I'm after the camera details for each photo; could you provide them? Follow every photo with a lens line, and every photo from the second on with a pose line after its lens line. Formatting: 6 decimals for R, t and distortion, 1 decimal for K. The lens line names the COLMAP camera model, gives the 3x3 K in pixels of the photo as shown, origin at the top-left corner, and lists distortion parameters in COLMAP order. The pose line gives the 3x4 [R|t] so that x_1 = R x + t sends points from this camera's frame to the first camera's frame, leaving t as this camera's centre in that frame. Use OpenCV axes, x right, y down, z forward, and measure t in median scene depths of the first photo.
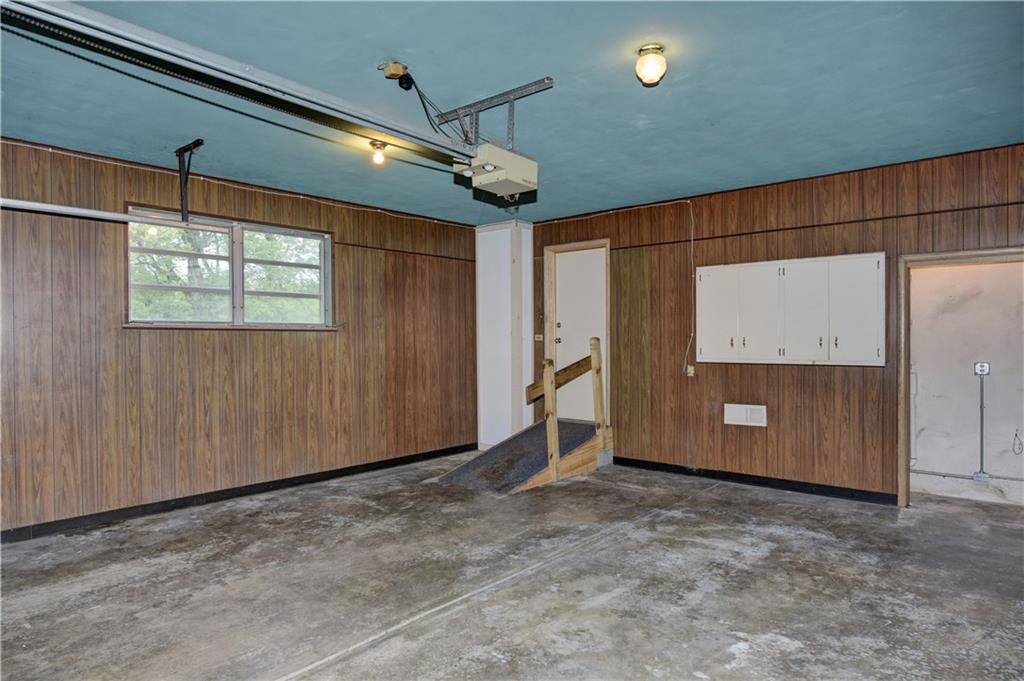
lens RADIAL K [[627.8, 0, 517.9], [0, 627.8, 341.8], [0, 0, 1]] dist [-0.009965, -0.006537]
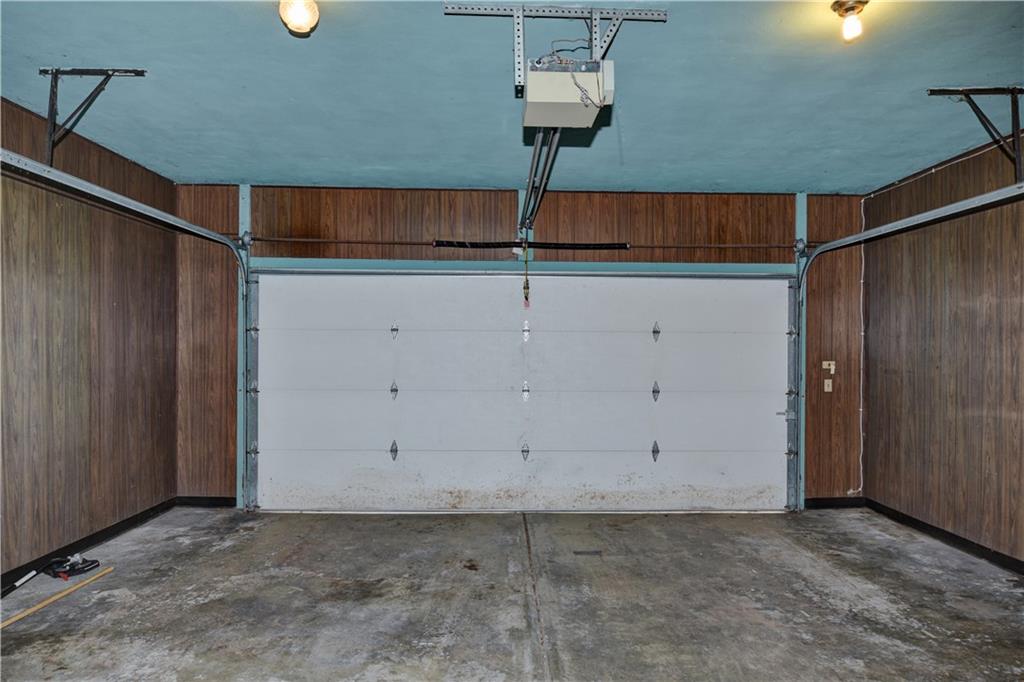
lens RADIAL K [[627.8, 0, 520.2], [0, 627.8, 344.4], [0, 0, 1]] dist [-0.009965, -0.006537]
pose [[-0.741151, -0.003049, -0.671332, 0.412094], [-0.004500, 0.999990, 0.000427, -0.012788], [0.671324, 0.003337, -0.741157, 1.367920]]
